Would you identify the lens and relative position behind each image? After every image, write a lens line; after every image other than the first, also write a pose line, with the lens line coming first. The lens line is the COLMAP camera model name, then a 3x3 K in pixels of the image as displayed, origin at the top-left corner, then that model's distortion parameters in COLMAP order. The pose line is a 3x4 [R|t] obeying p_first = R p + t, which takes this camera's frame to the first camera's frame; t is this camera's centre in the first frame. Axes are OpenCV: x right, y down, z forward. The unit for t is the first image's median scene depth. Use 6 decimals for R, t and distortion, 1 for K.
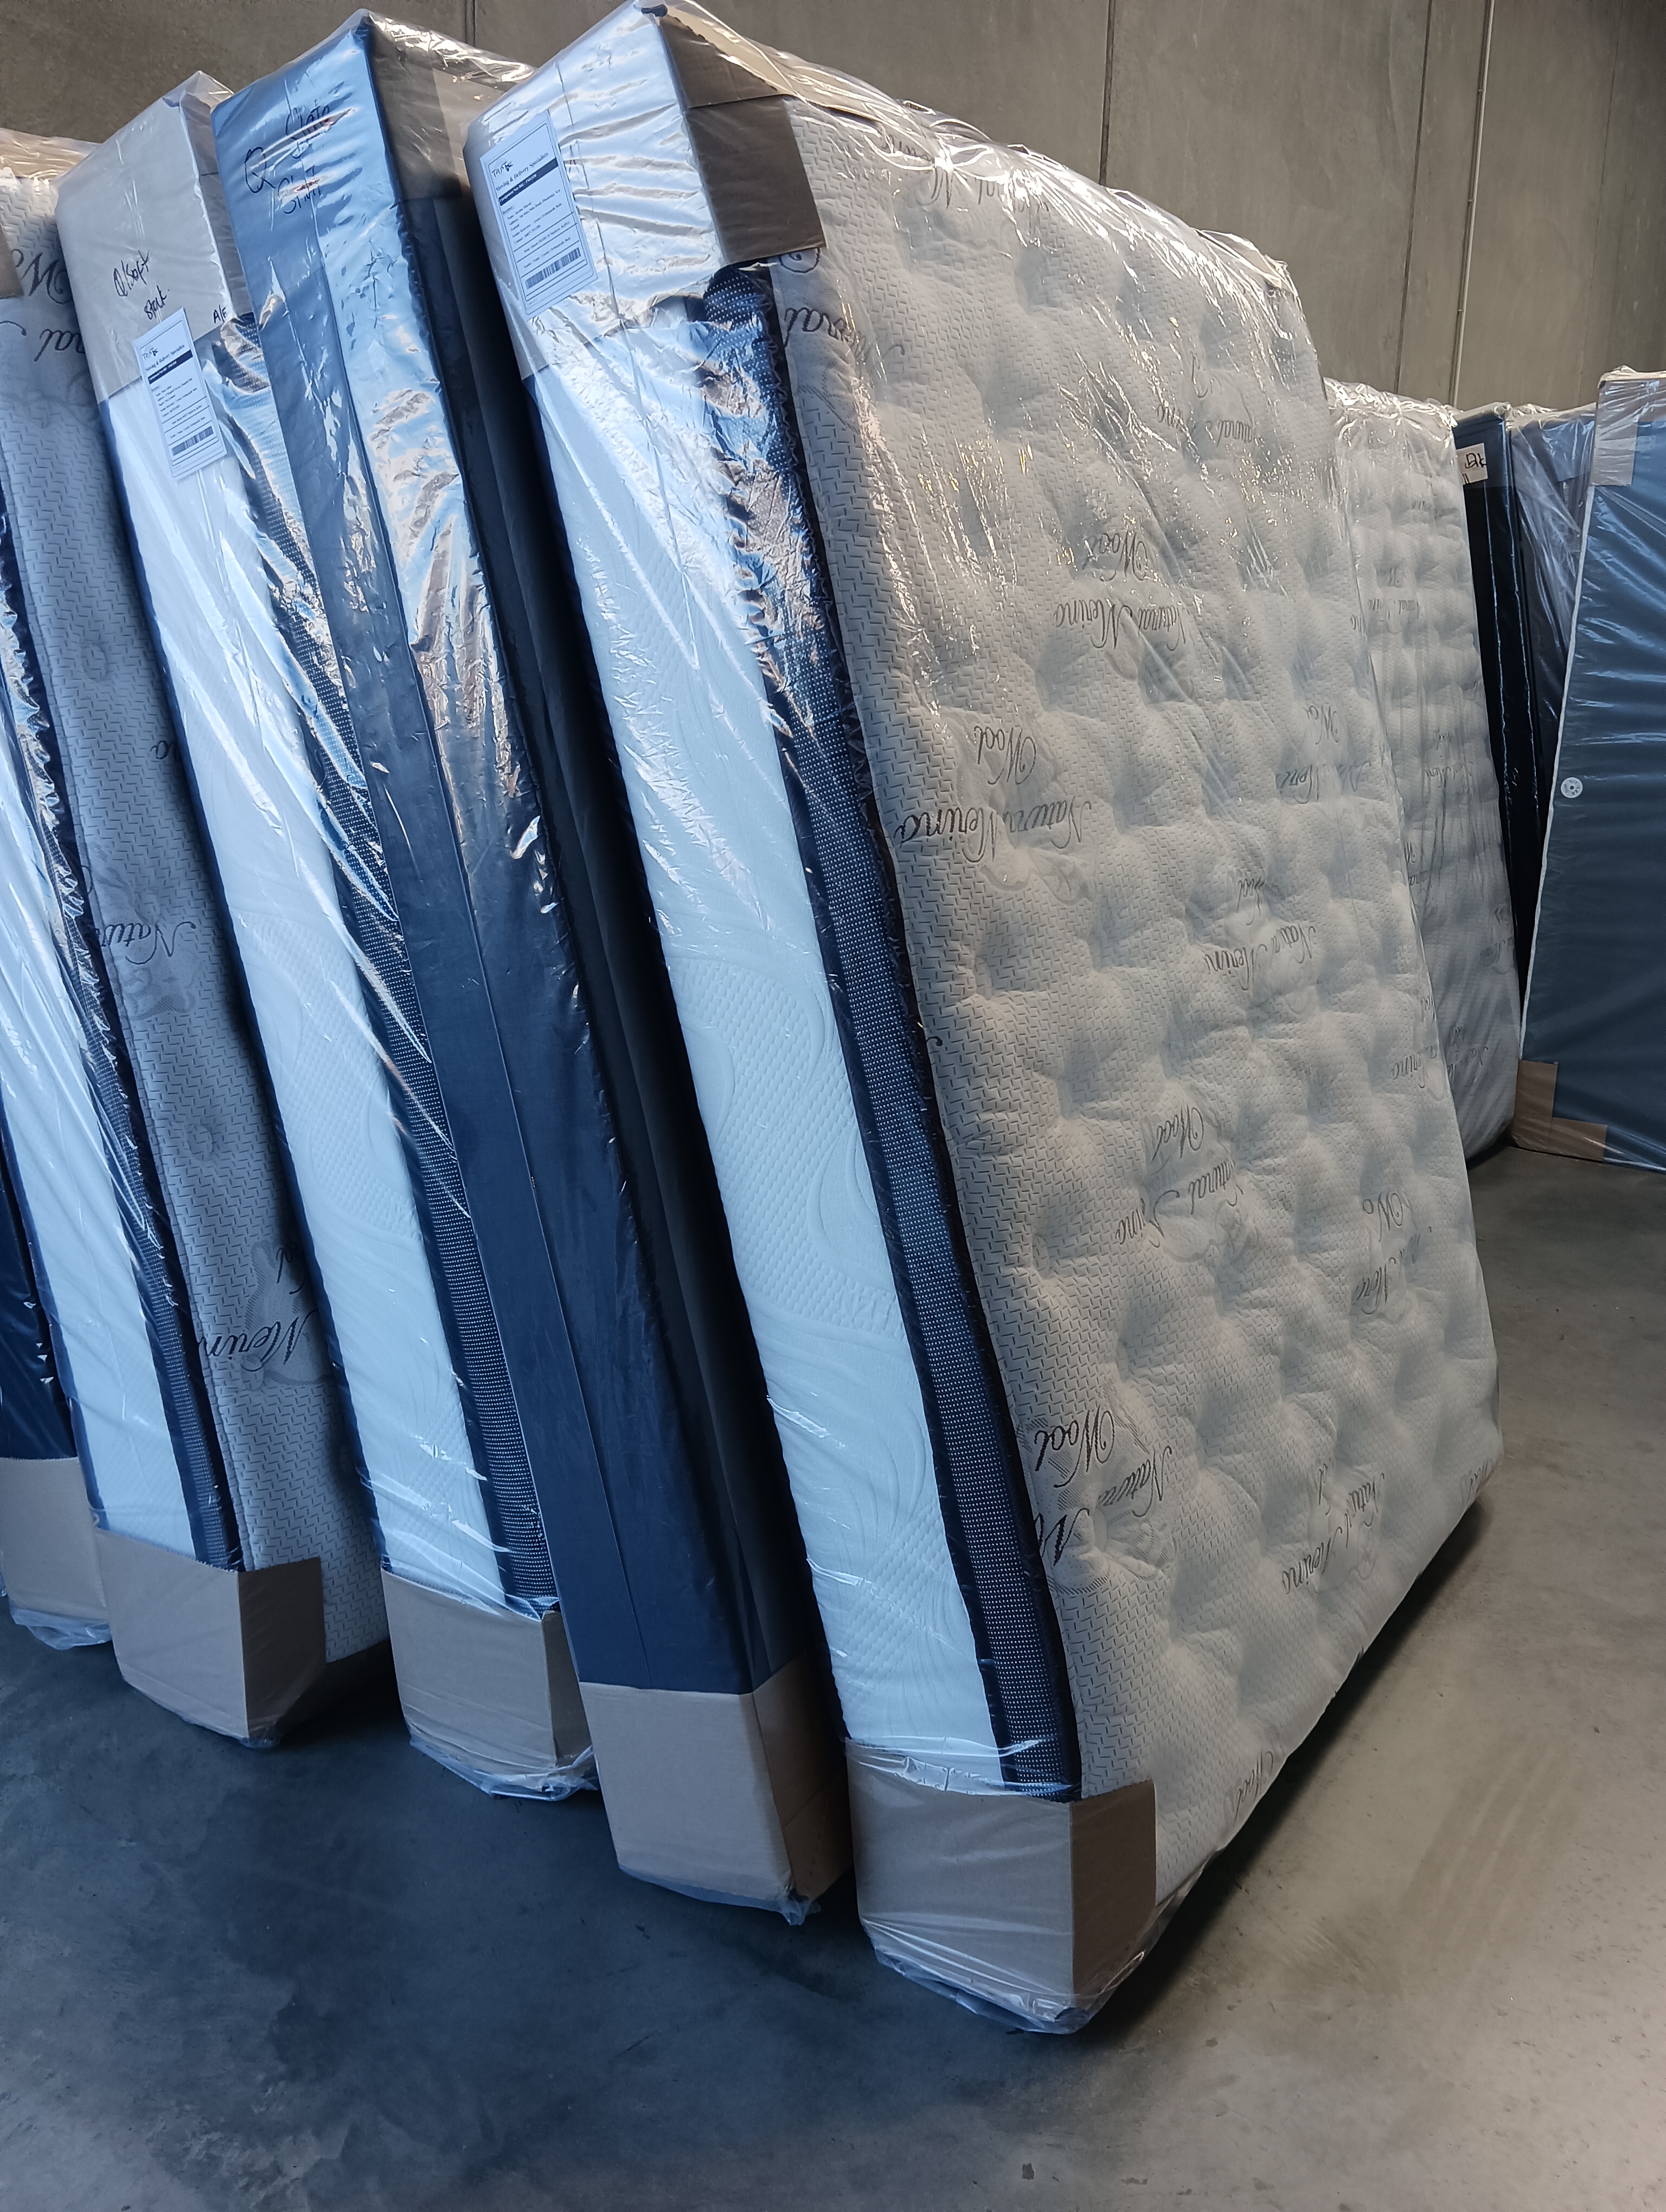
lens RADIAL K [[1775.1, 0, 835.7], [0, 1775.1, 1106.3], [0, 0, 1]] dist [0.012878, -0.047964]
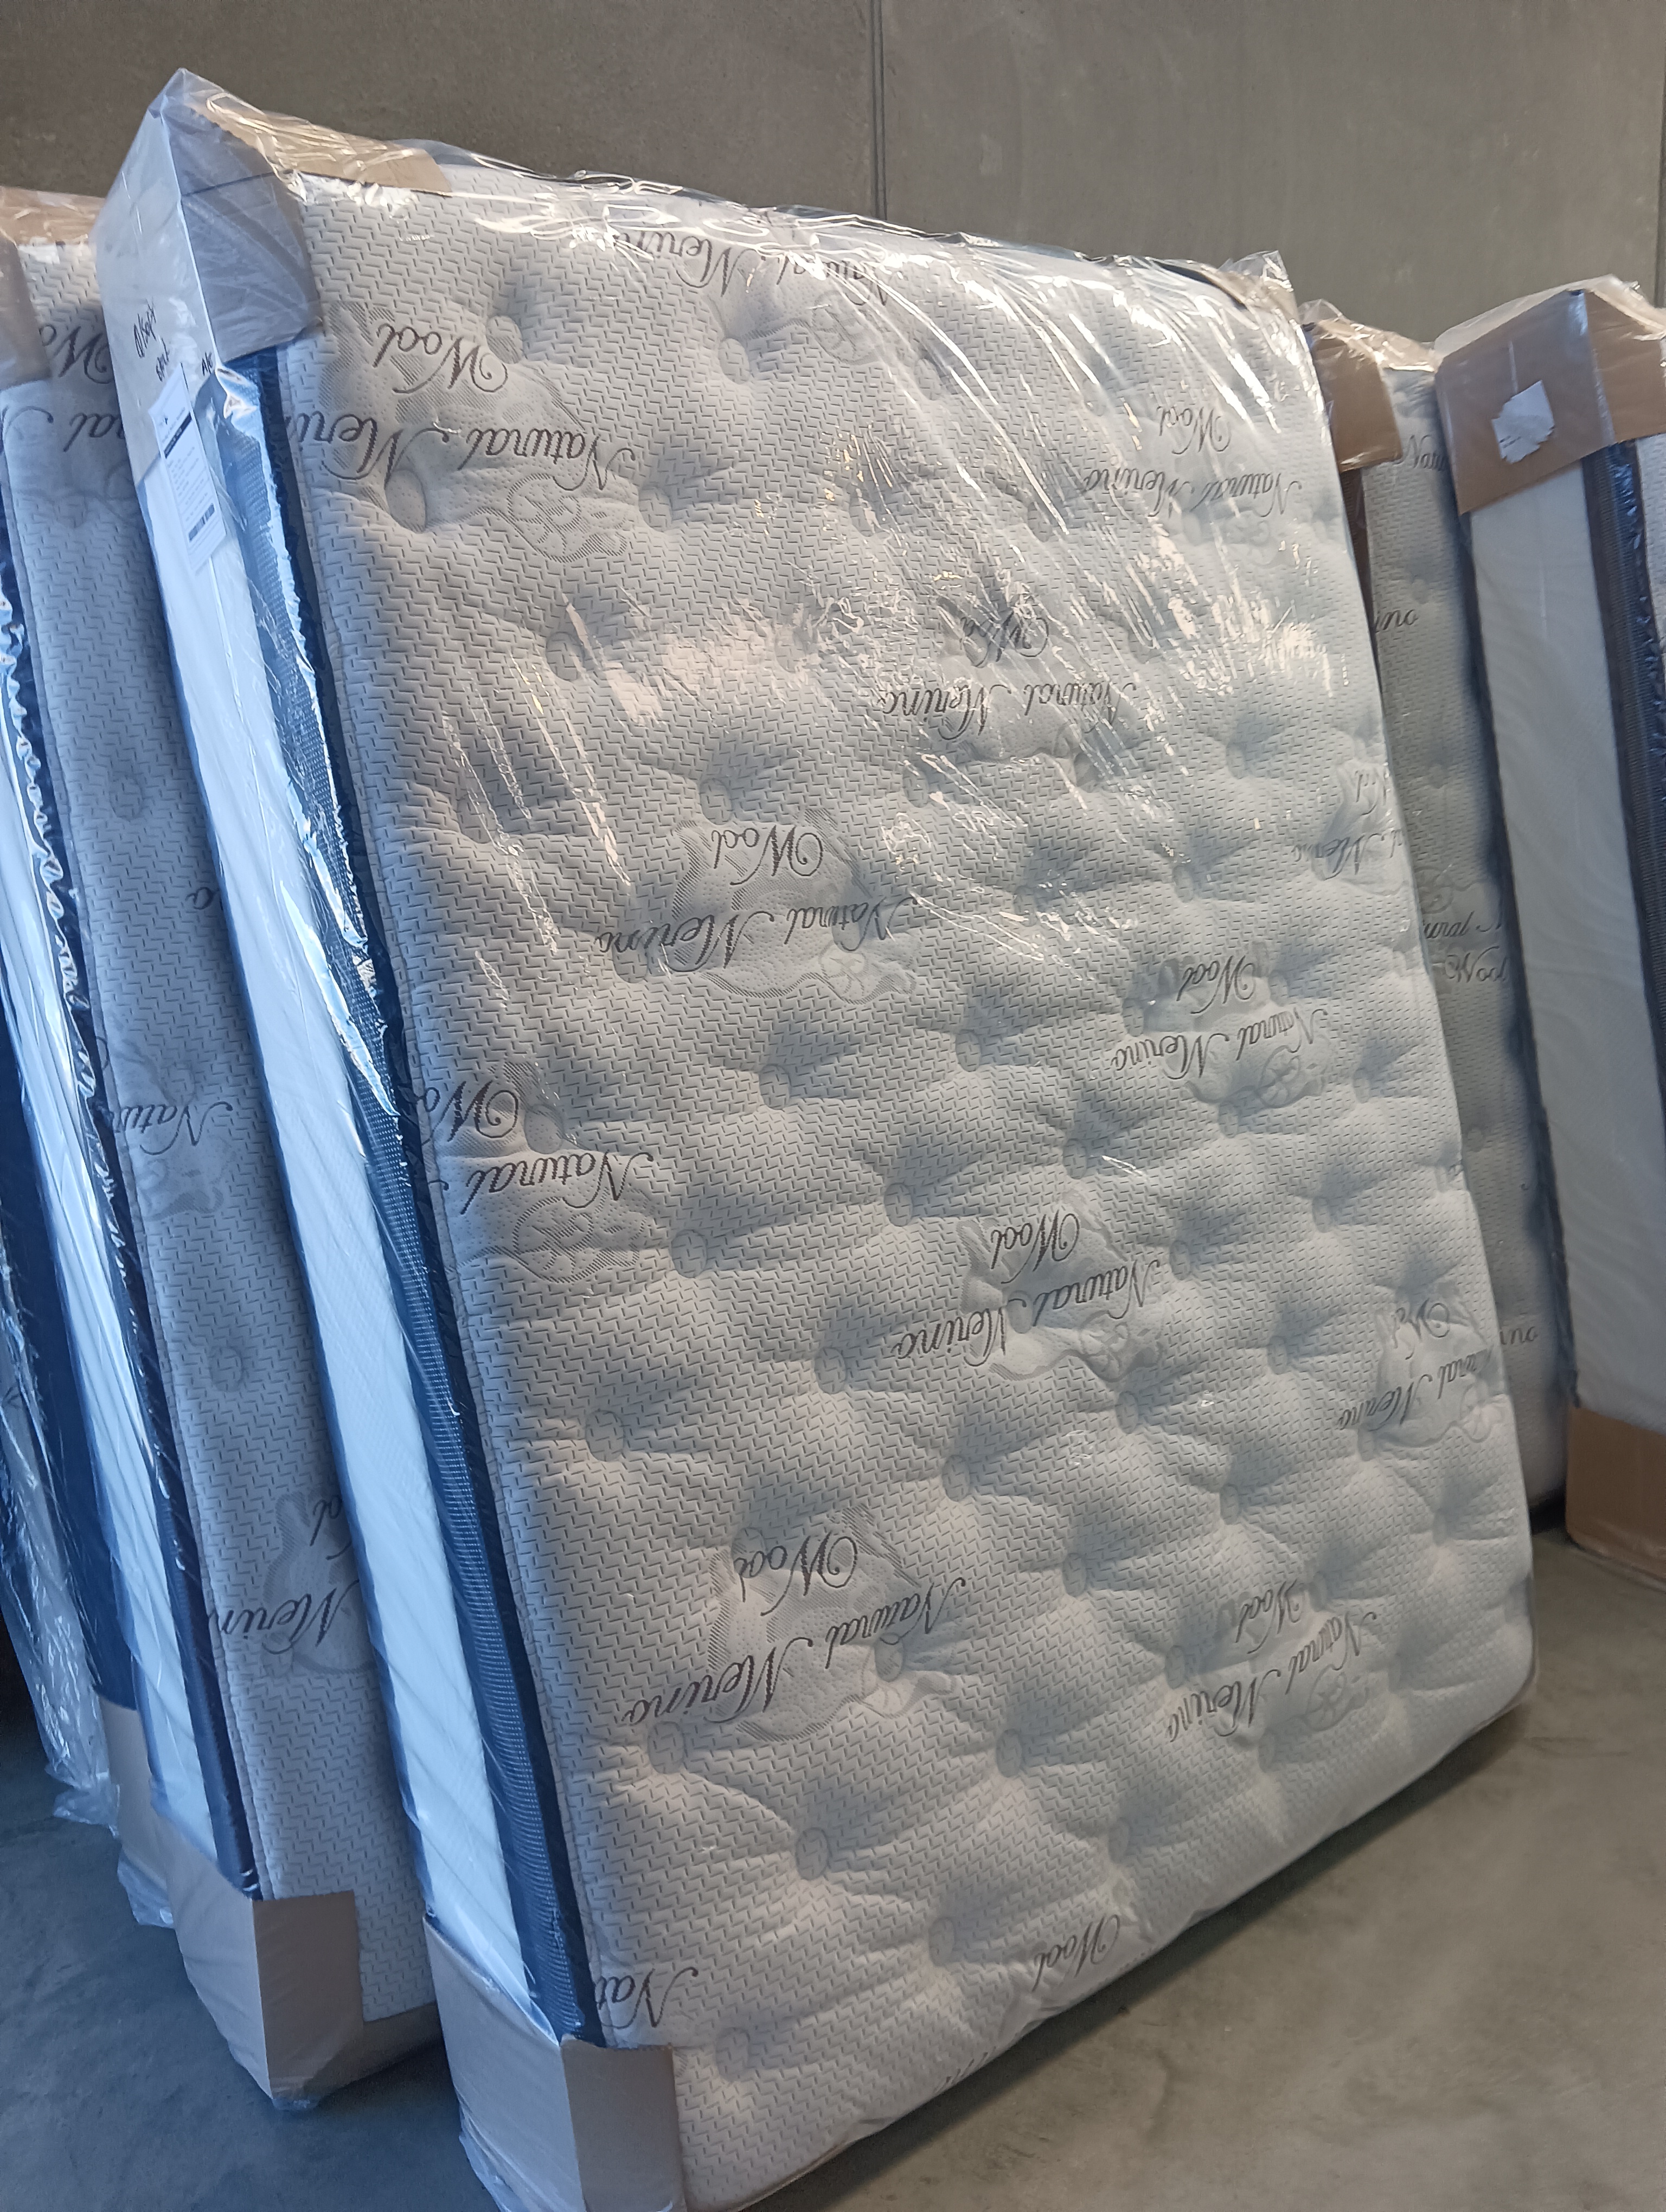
lens RADIAL K [[1775.1, 0, 827.2], [0, 1775.1, 1111.3], [0, 0, 1]] dist [0.012878, -0.047964]
pose [[0.946773, 0.020396, -0.321255, 0.170347], [-0.035717, 0.998484, -0.041870, -0.075272], [0.319914, 0.051115, 0.946067, 0.306242]]
